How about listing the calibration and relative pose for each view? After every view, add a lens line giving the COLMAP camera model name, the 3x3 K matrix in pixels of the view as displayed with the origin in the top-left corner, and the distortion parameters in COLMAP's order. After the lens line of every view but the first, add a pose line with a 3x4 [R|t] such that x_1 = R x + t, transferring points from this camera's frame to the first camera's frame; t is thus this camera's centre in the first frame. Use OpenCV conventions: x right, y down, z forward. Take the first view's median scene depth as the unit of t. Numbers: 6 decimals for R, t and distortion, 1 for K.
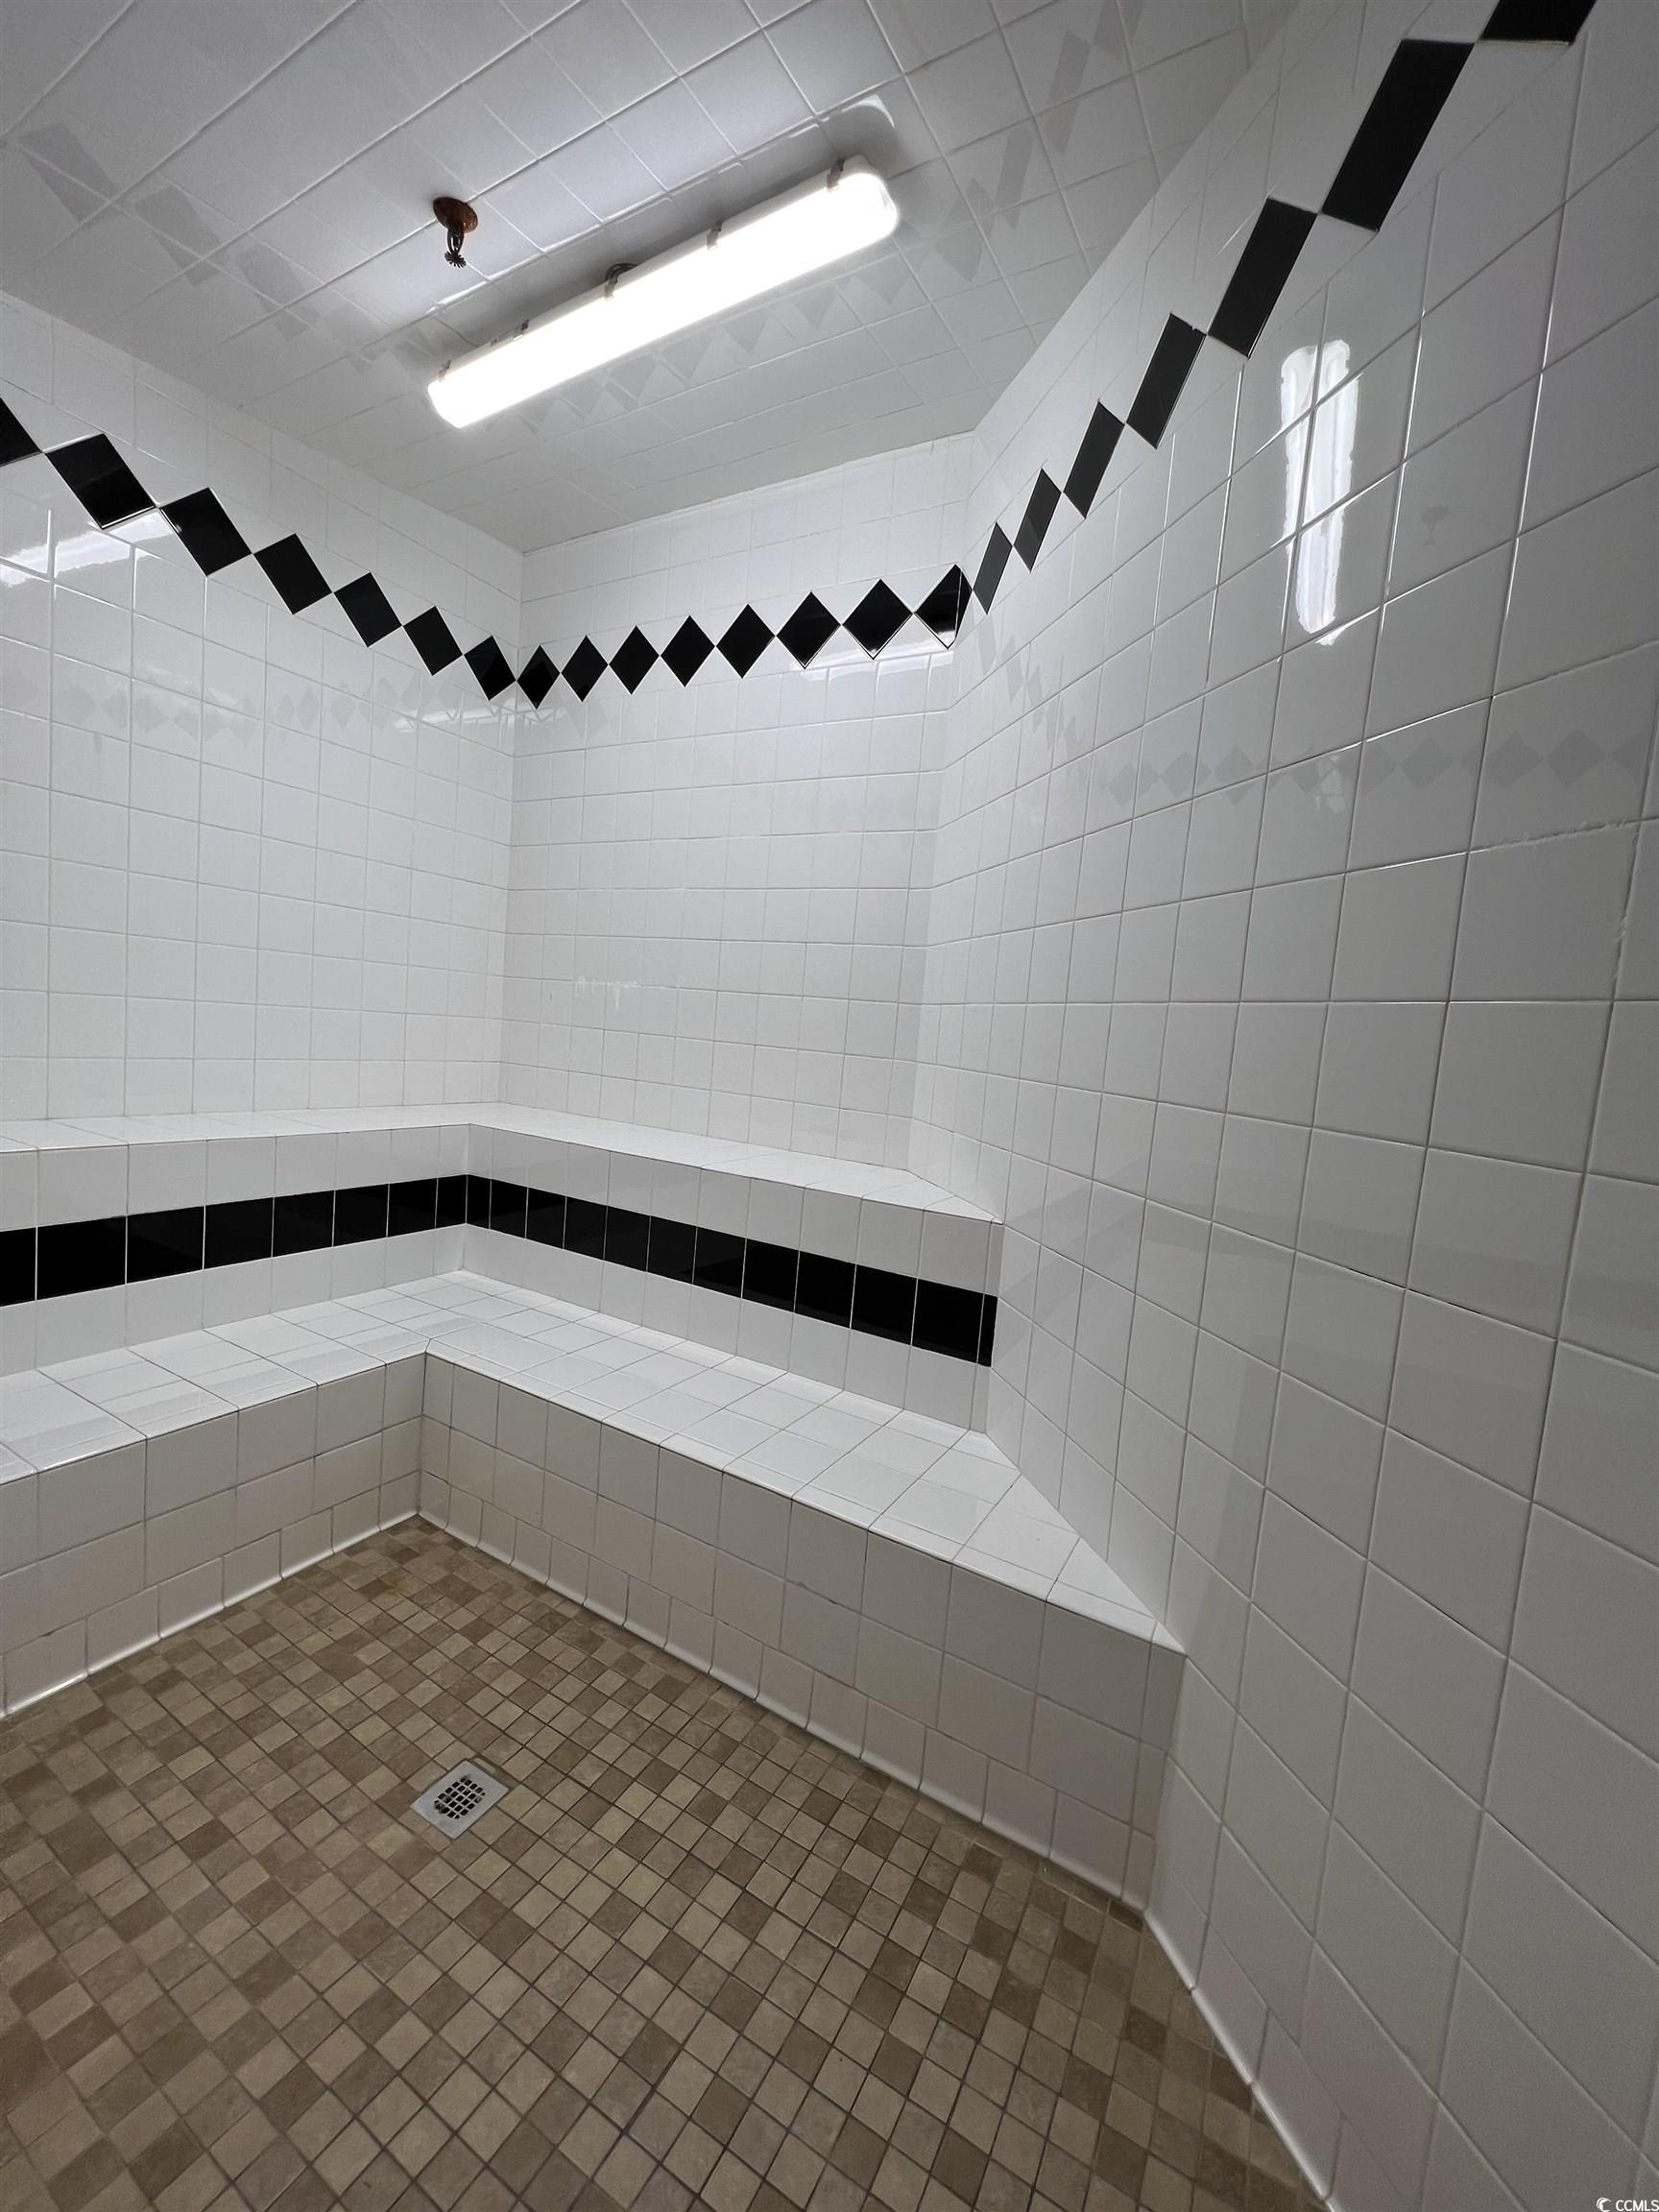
lens RADIAL K [[883.8, 0, 828.5], [0, 883.8, 1103.7], [0, 0, 1]] dist [-0.007435, 0.001013]
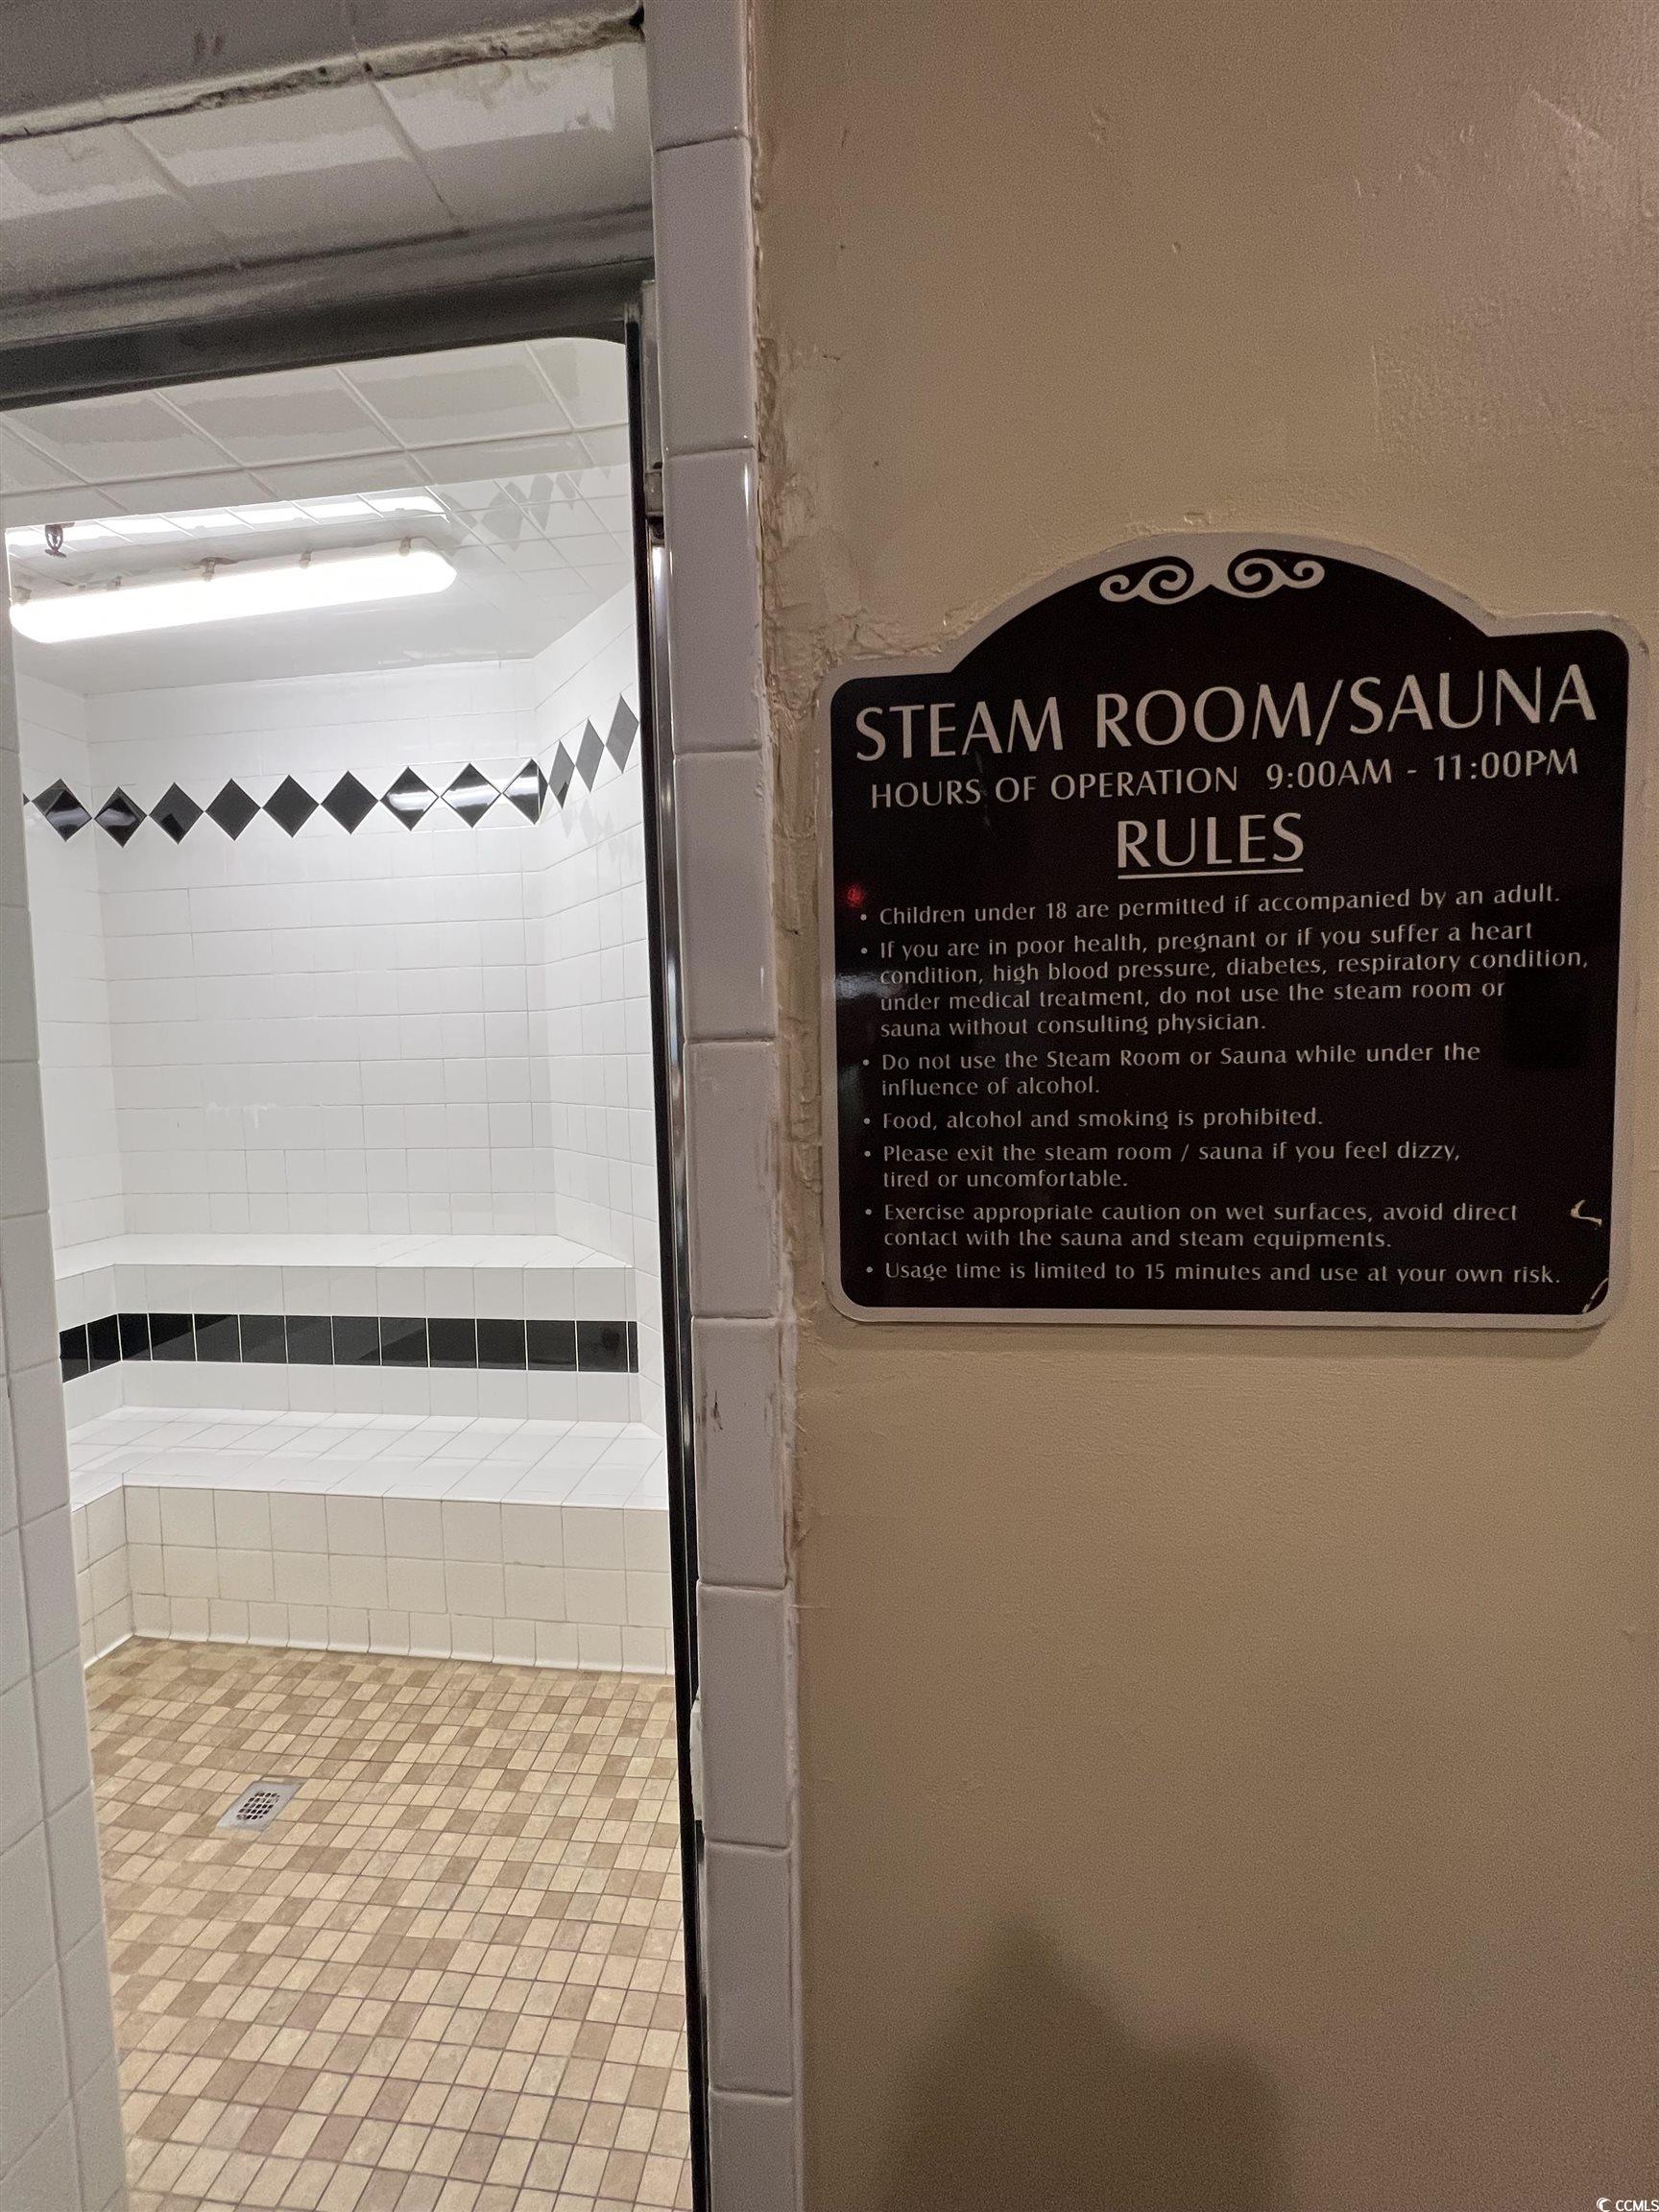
lens RADIAL K [[883.8, 0, 836.6], [0, 883.8, 1106.2], [0, 0, 1]] dist [-0.007435, 0.001013]
pose [[0.912612, -0.126623, 0.388723, -0.018435], [0.131762, 0.991189, 0.013532, -0.101316], [-0.387011, 0.038870, 0.921255, -0.450709]]
